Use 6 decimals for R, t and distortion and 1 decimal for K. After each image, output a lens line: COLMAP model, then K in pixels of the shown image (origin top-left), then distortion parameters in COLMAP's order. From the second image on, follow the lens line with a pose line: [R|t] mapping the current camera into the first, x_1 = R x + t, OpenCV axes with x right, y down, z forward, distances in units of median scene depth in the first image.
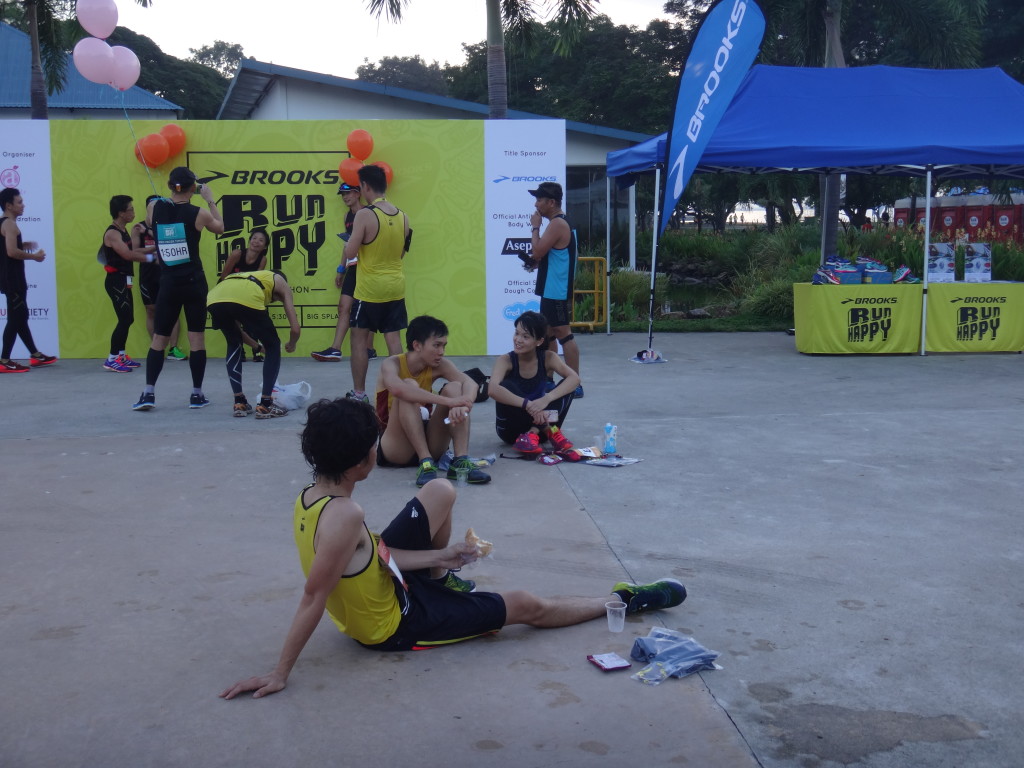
lens RADIAL K [[1174.2, 0, 512.2], [0, 1174.2, 385.6], [0, 0, 1]] dist [0.021621, 0.000000]
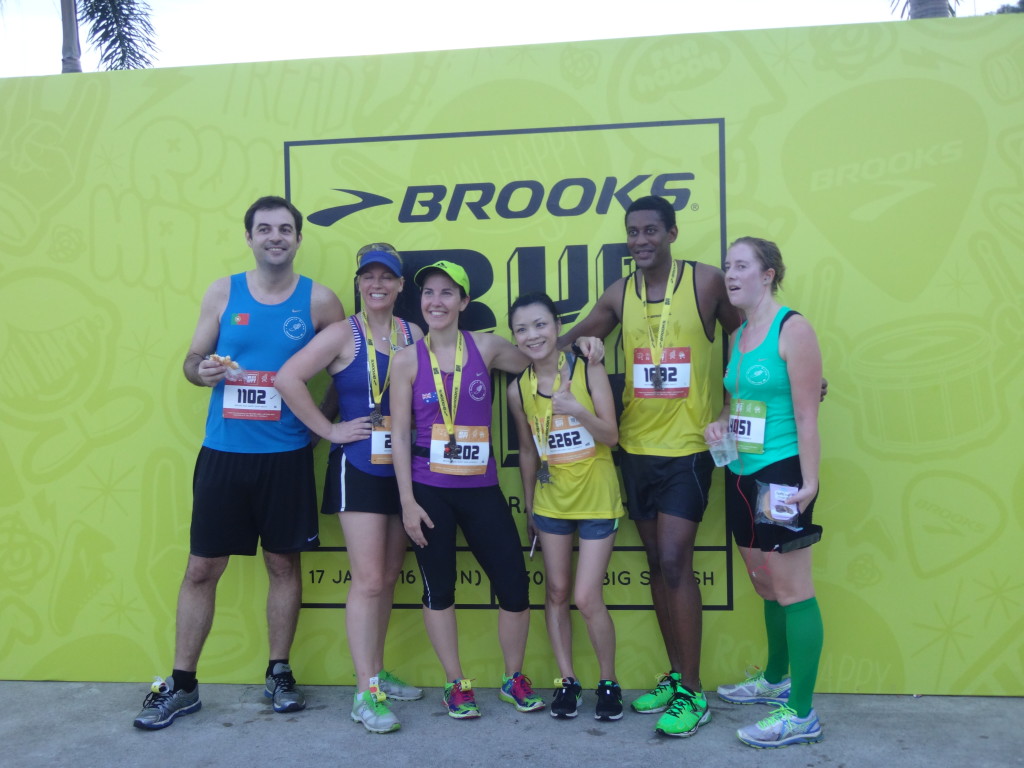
lens RADIAL K [[1126.5, 0, 511.1], [0, 1126.5, 383.2], [0, 0, 1]] dist [-0.023911, 0.000000]
pose [[0.979126, -0.007468, -0.203116, -0.132525], [0.003653, 0.999810, -0.019152, -0.113746], [0.203221, 0.018011, 0.978967, 0.660487]]
